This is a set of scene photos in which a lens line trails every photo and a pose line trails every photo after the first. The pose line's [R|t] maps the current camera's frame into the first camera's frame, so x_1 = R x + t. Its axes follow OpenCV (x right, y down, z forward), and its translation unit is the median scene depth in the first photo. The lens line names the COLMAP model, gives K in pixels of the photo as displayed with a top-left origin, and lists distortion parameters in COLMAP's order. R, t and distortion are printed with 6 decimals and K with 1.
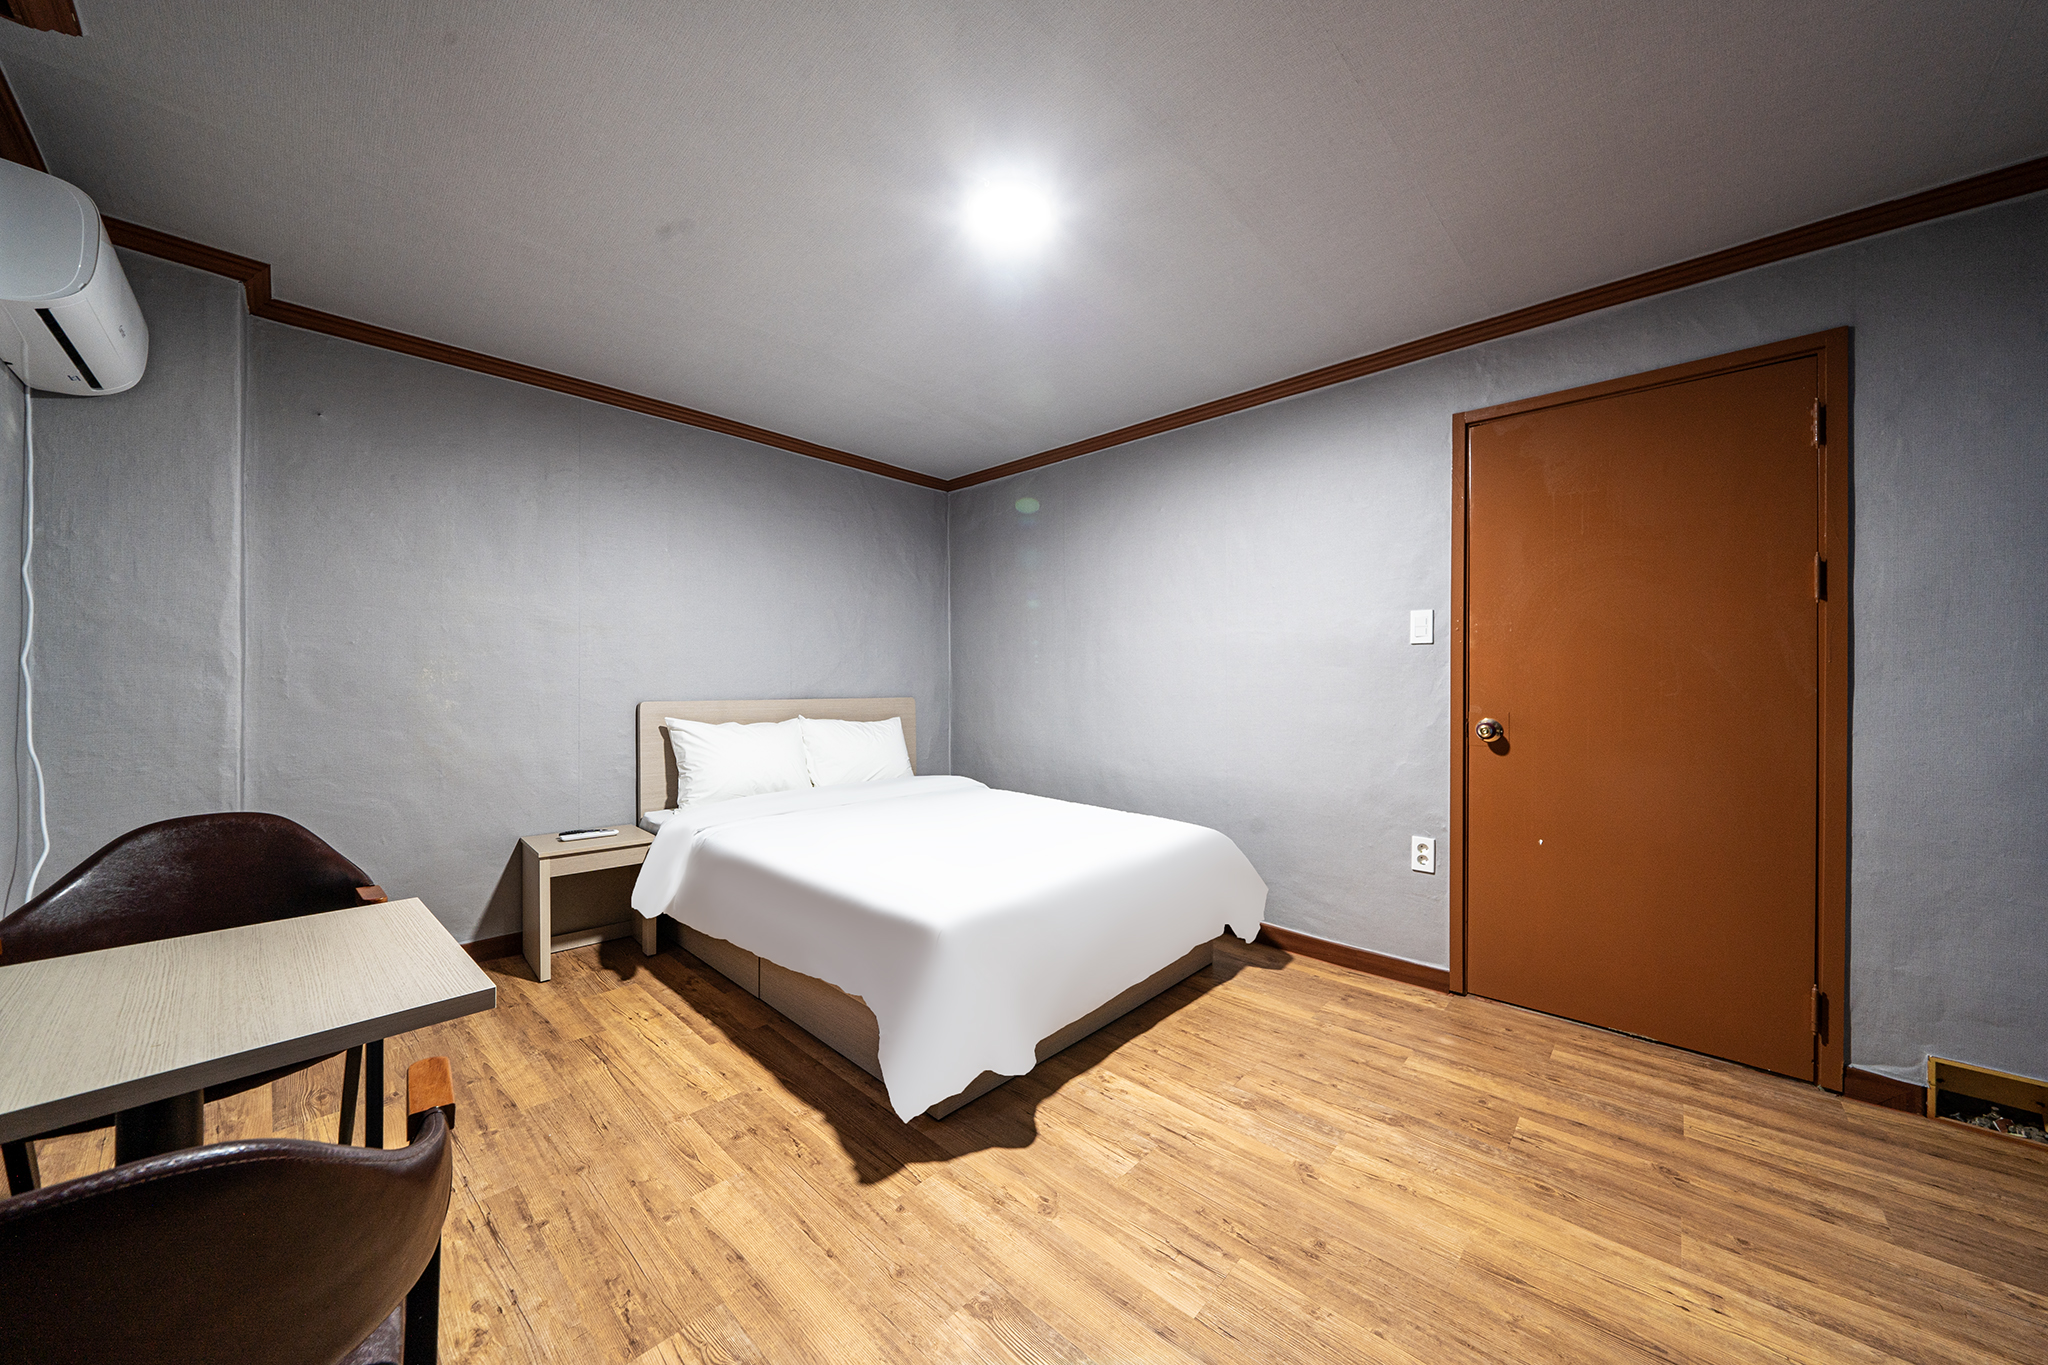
lens RADIAL K [[700.3, 0, 970.0], [0, 700.3, 684.2], [0, 0, 1]] dist [-0.004768, 0.000057]
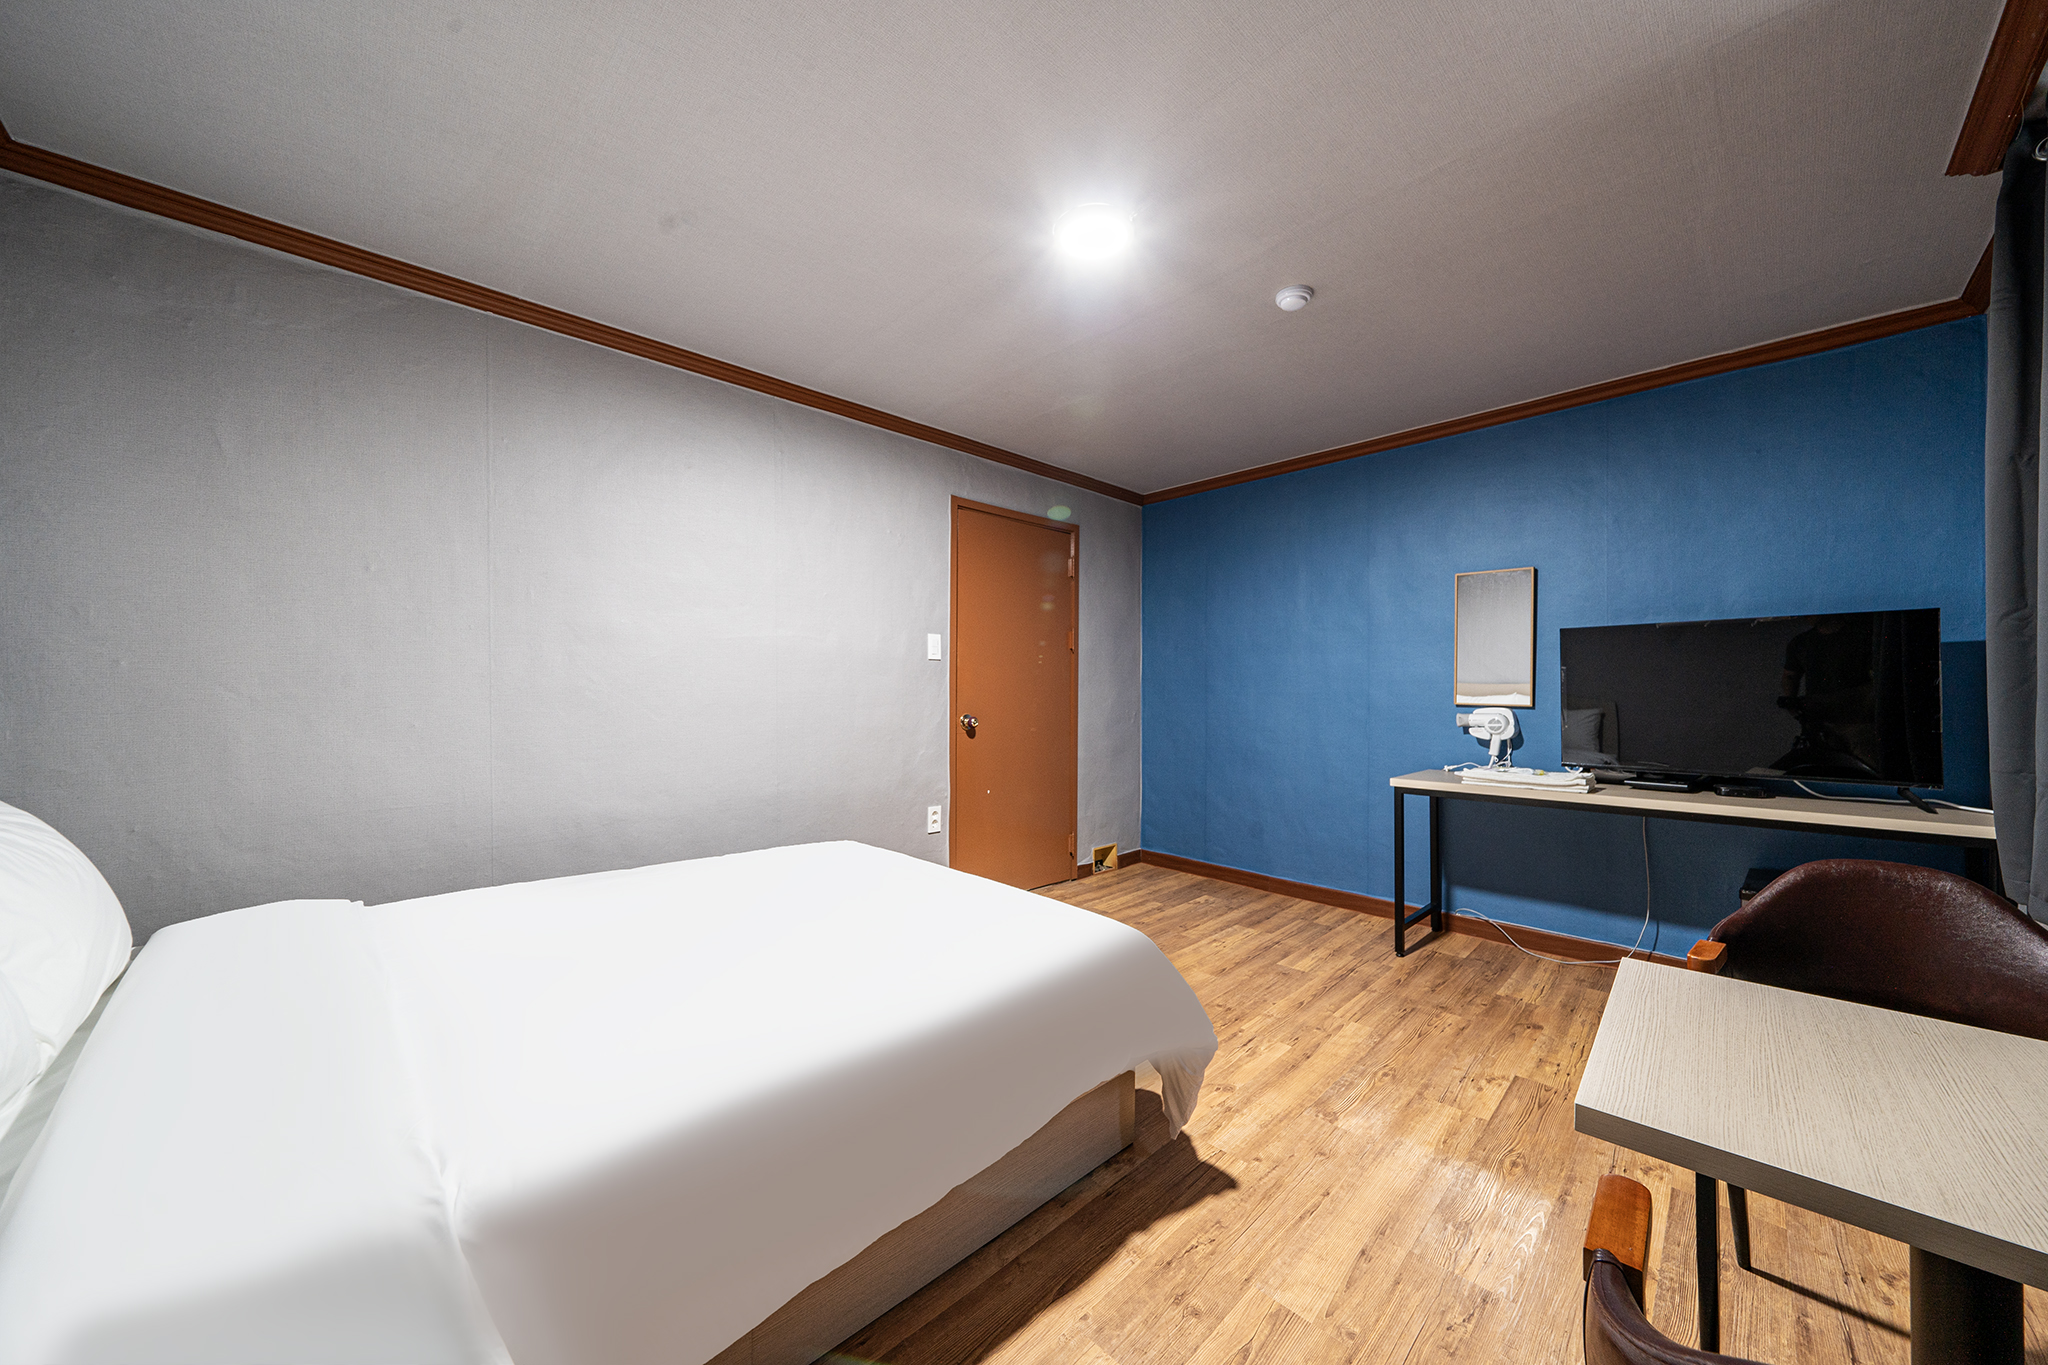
lens RADIAL K [[713.7, 0, 1099.9], [0, 713.7, 685.1], [0, 0, 1]] dist [-0.005883, 0.000081]
pose [[-0.037038, 0.000867, 0.999313, -1.129999], [-0.002874, 0.999995, -0.000974, -0.014999], [-0.999310, -0.002908, -0.037035, 1.180949]]
